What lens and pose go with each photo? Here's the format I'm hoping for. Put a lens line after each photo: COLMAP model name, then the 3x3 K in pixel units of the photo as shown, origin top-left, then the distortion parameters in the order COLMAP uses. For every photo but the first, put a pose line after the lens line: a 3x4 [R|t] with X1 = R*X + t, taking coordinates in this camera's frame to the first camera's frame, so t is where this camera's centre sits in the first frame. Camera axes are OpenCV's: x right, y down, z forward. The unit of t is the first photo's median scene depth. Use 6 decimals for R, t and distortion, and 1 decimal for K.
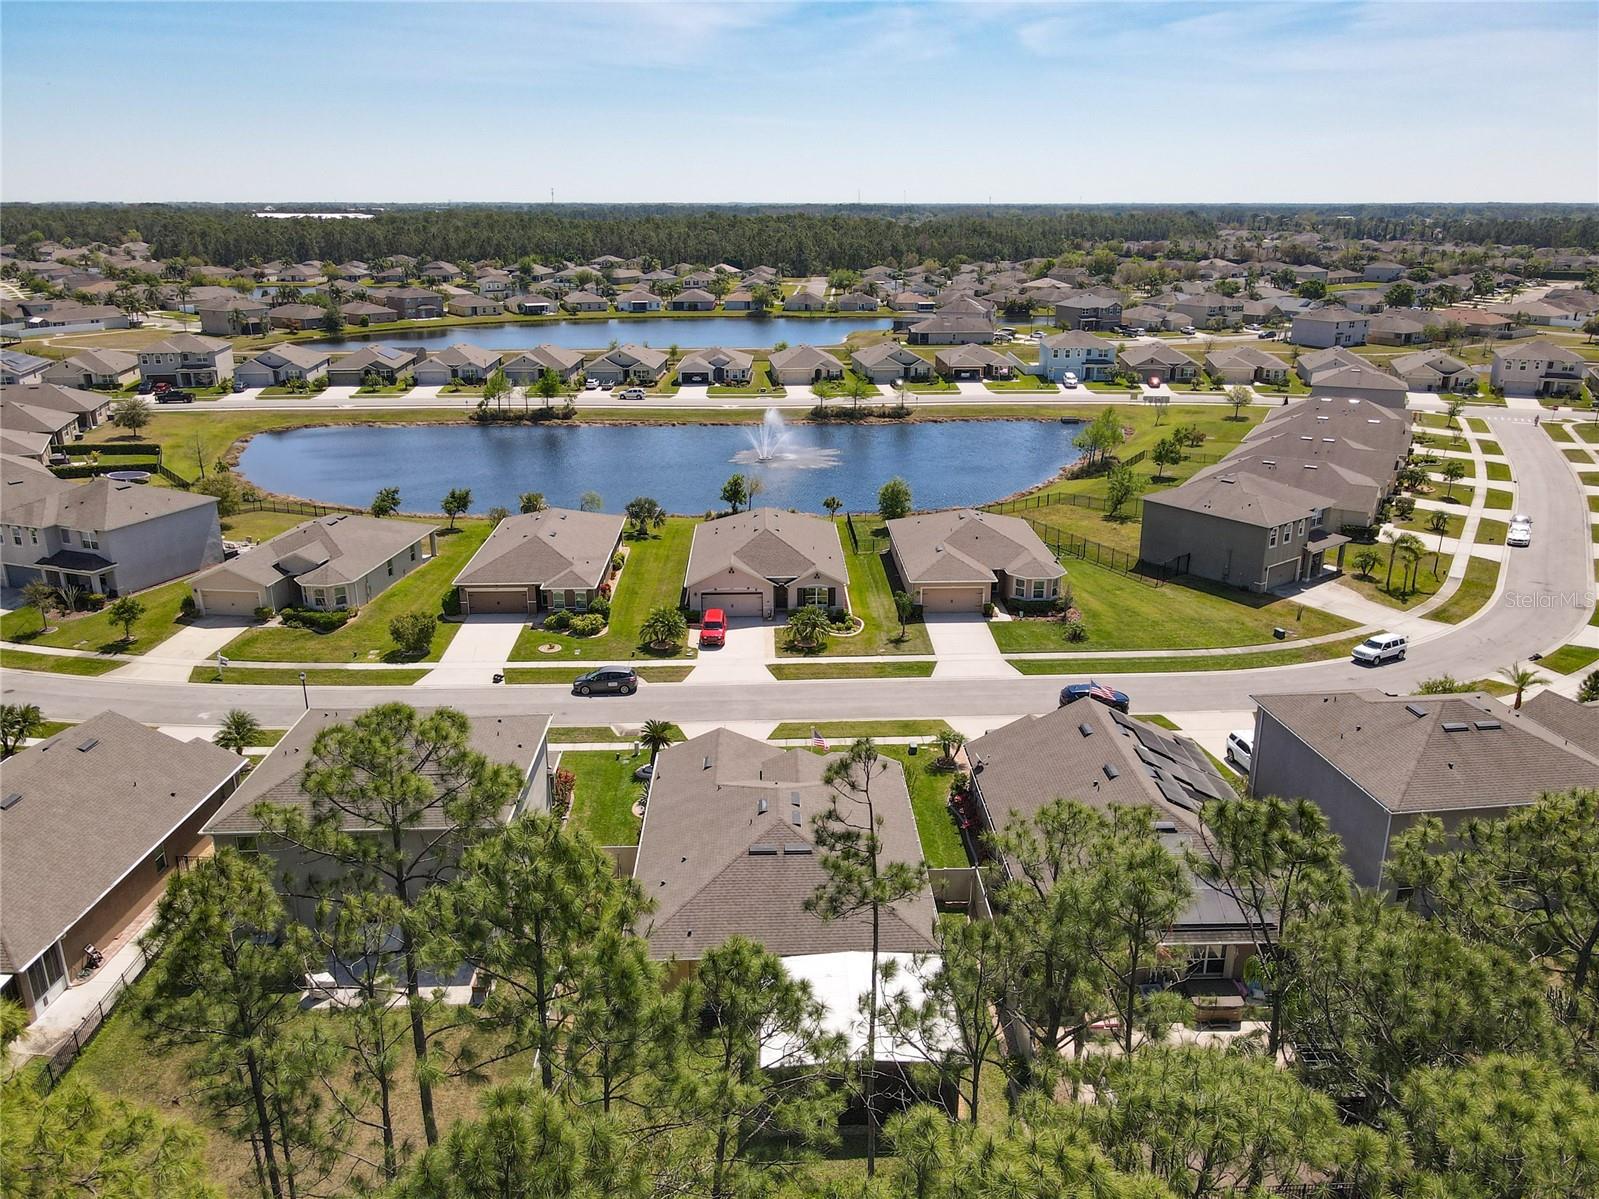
lens RADIAL K [[1198.7, 0, 799.5], [0, 1198.7, 599.5], [0, 0, 1]] dist [0.005248, 0.028372]
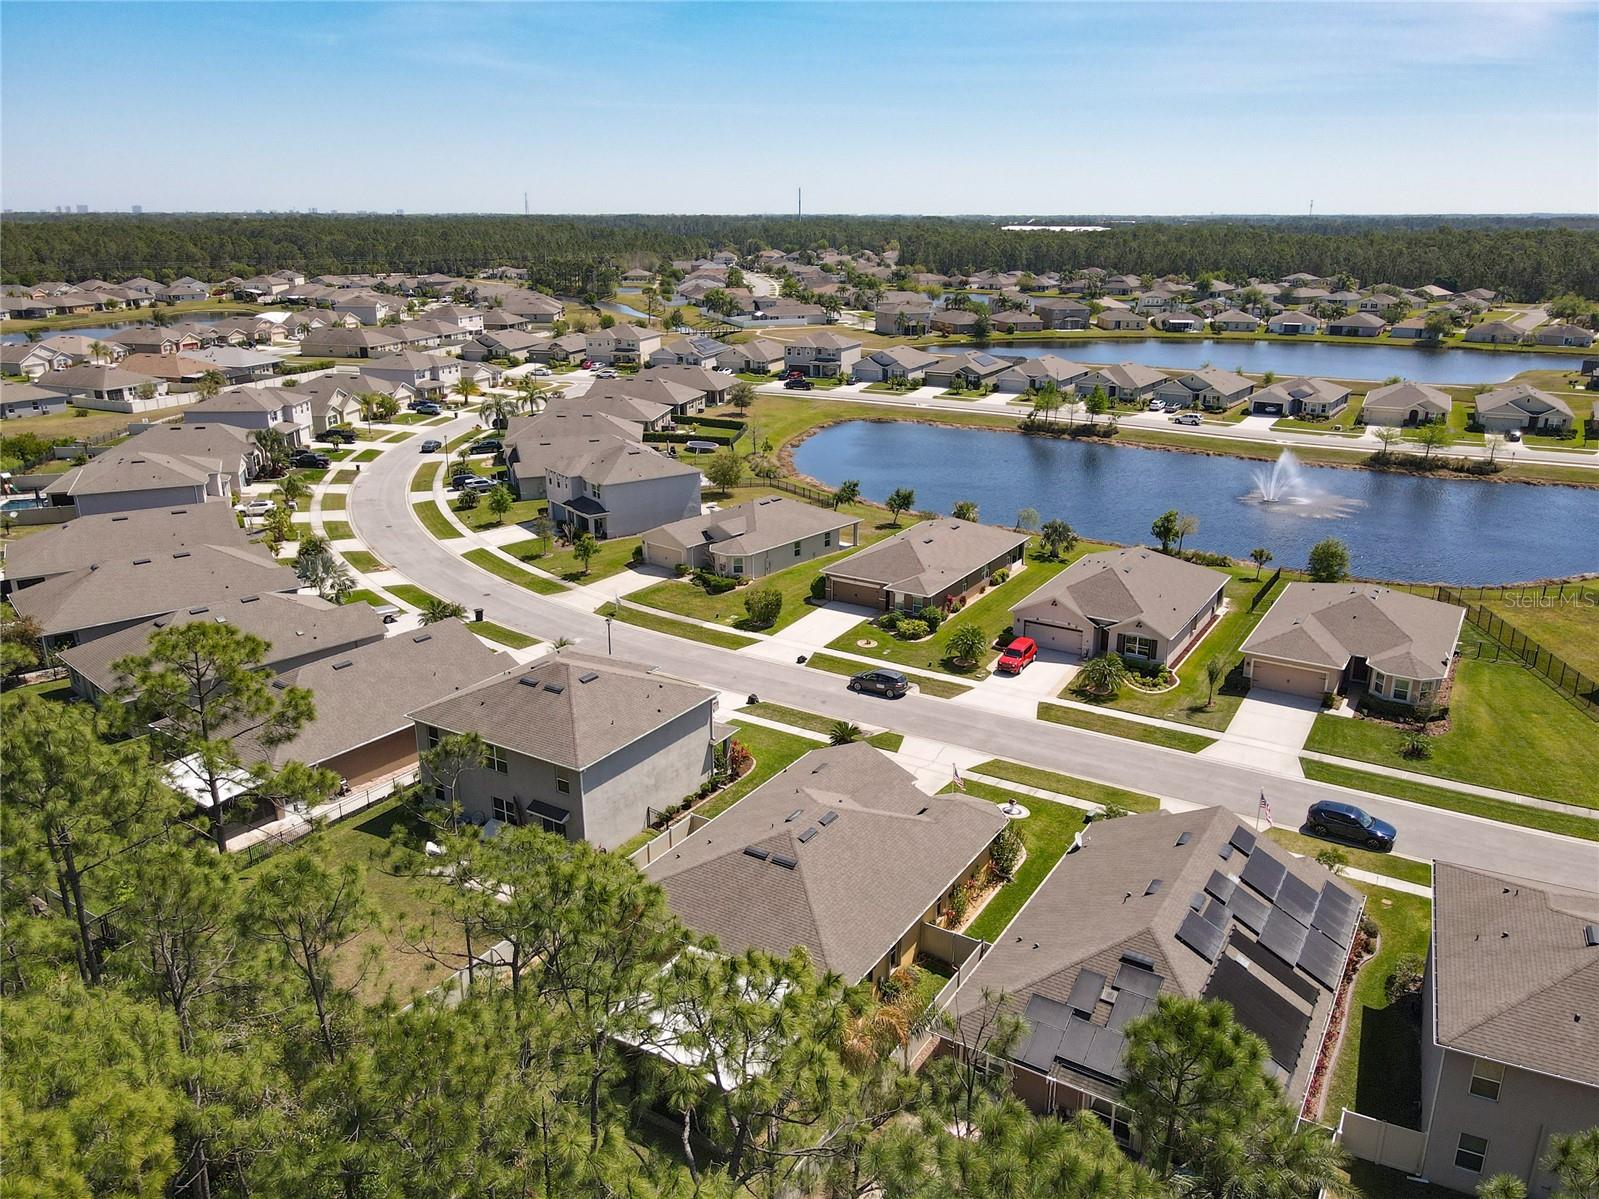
lens RADIAL K [[1179.1, 0, 825.1], [0, 1179.1, 599.1], [0, 0, 1]] dist [0.009216, 0.106113]
pose [[0.844979, 0.174402, -0.505563, 0.206290], [-0.177497, 0.983203, 0.042511, -0.026407], [0.504485, 0.053815, 0.861742, 0.051070]]
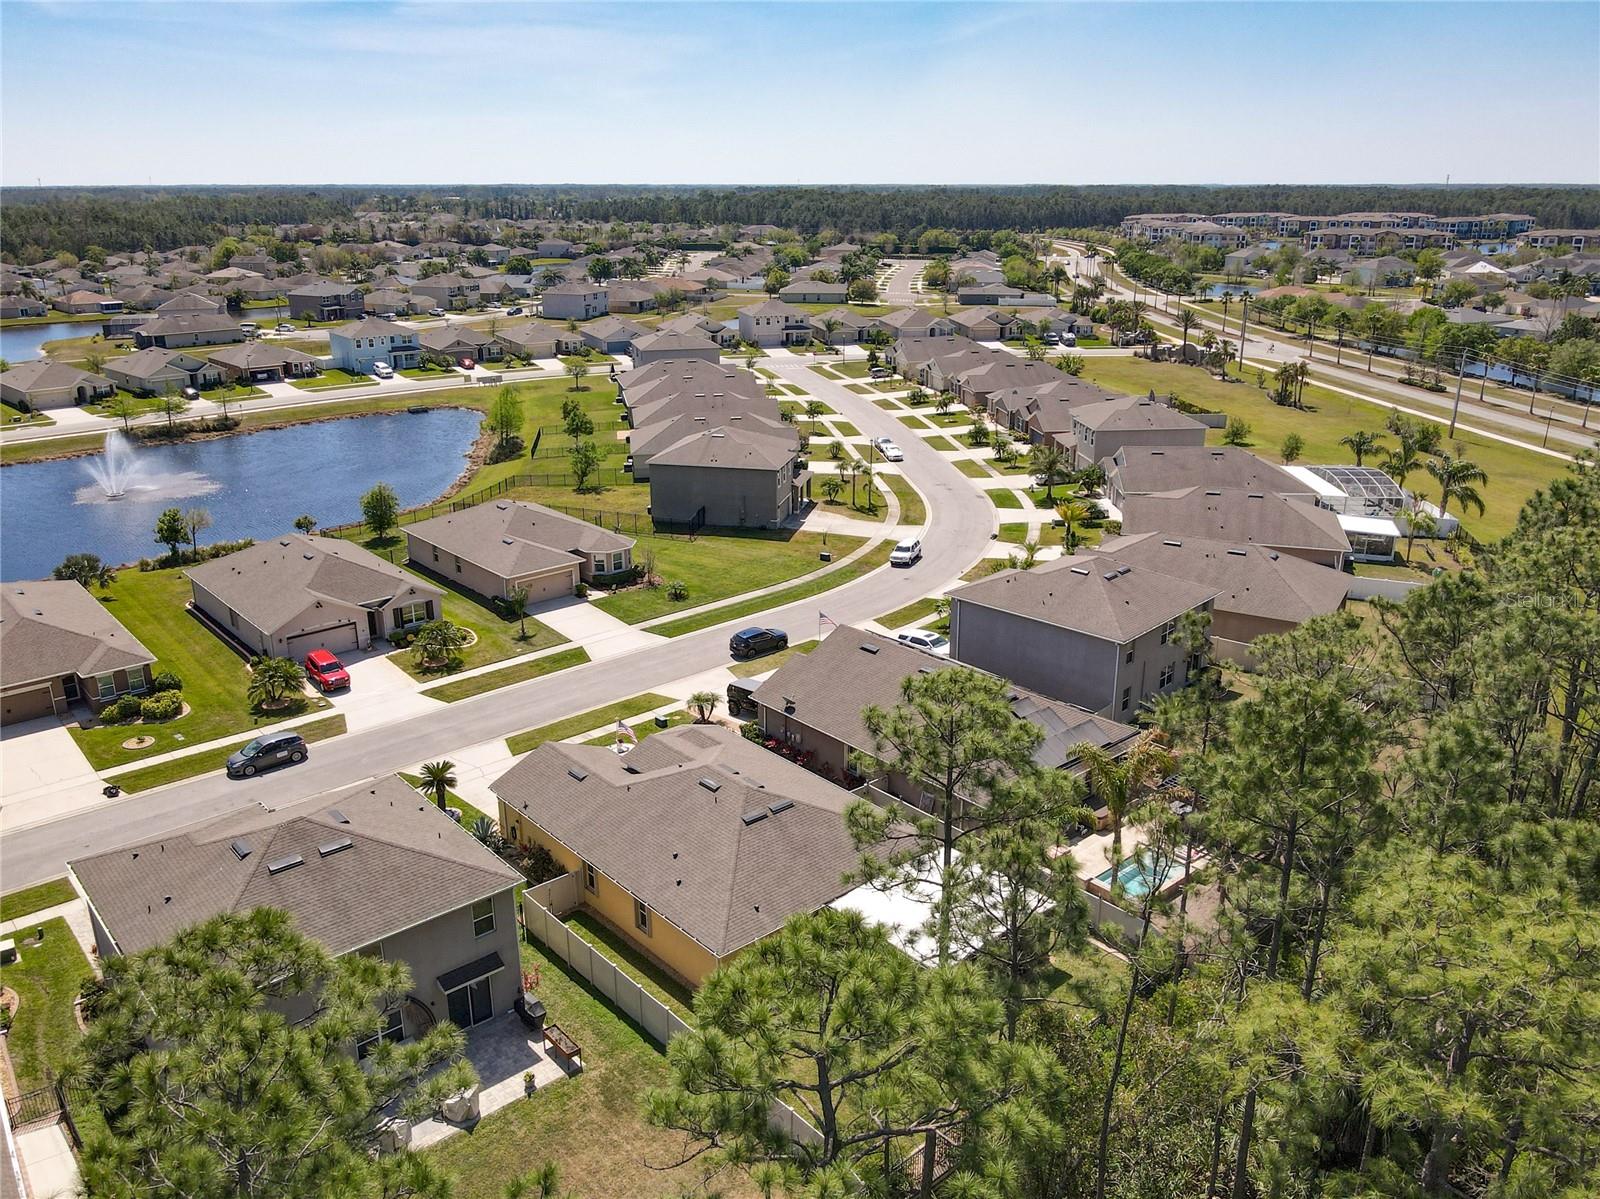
lens RADIAL K [[1241.1, 0, 804.3], [0, 1241.1, 603.2], [0, 0, 1]] dist [-0.042376, 0.046383]
pose [[0.773276, -0.207262, 0.599239, -0.243904], [0.201712, 0.976381, 0.077411, -0.017759], [-0.601130, 0.061014, 0.796819, 0.047649]]
